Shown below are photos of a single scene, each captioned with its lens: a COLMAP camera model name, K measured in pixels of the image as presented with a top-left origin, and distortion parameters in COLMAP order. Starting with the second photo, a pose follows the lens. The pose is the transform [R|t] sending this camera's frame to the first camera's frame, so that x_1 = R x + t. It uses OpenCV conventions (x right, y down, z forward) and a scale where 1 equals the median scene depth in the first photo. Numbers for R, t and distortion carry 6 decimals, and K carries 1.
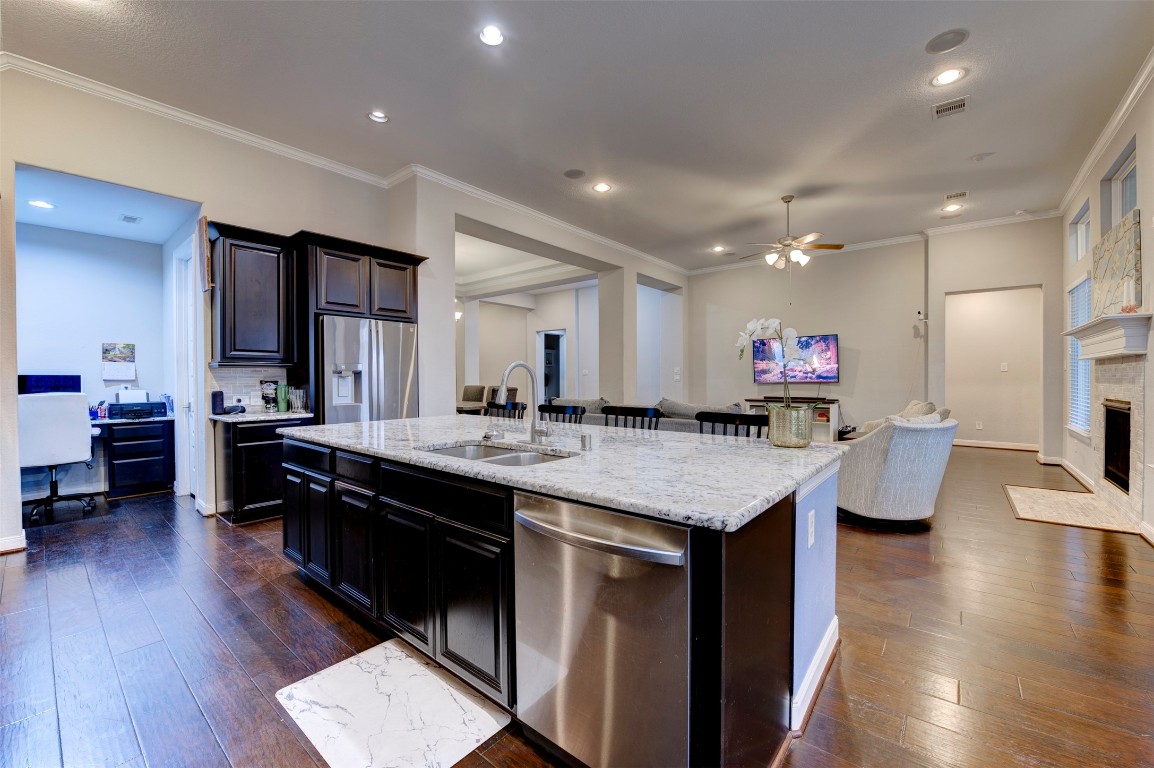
lens RADIAL K [[462.0, 0, 576.4], [0, 462.0, 383.2], [0, 0, 1]] dist [-0.021400, 0.000502]
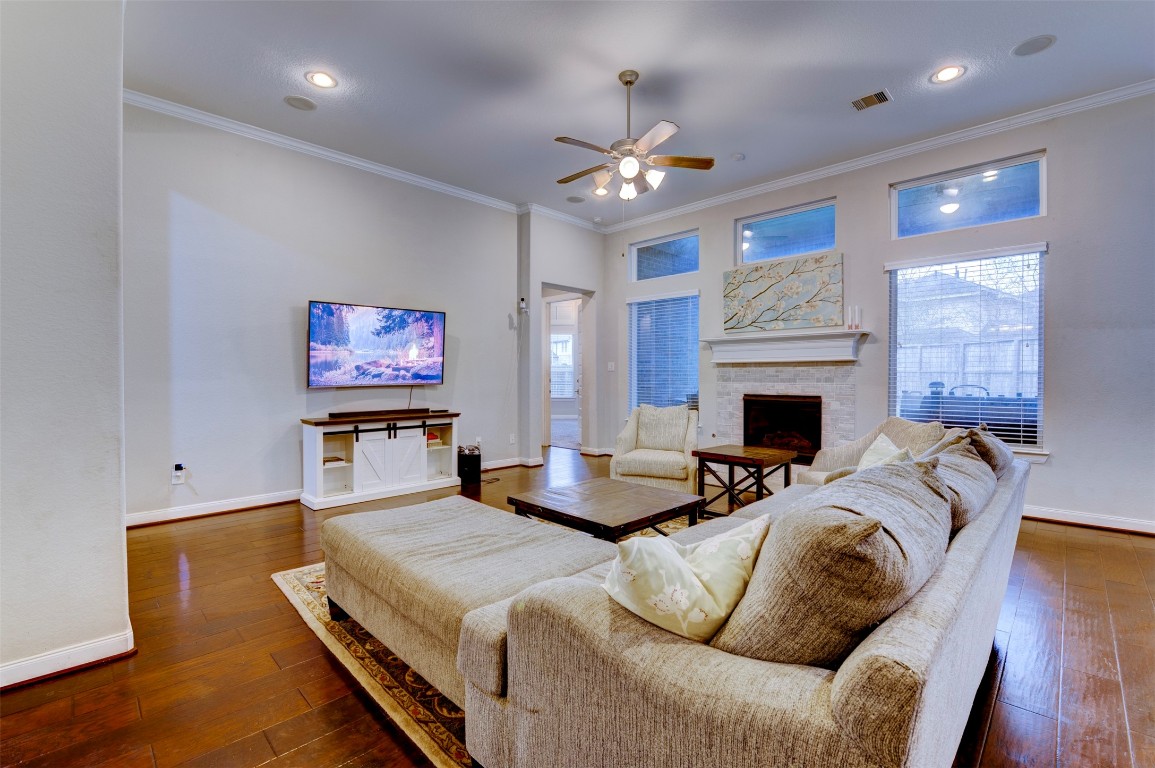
lens RADIAL K [[505.8, 0, 579.2], [0, 505.8, 378.5], [0, 0, 1]] dist [-0.001204, -0.000062]
pose [[0.079420, -0.006994, 0.996817, -0.143070], [0.008409, 0.999945, 0.006346, -0.012671], [-0.996806, 0.007879, 0.079474, 0.715842]]
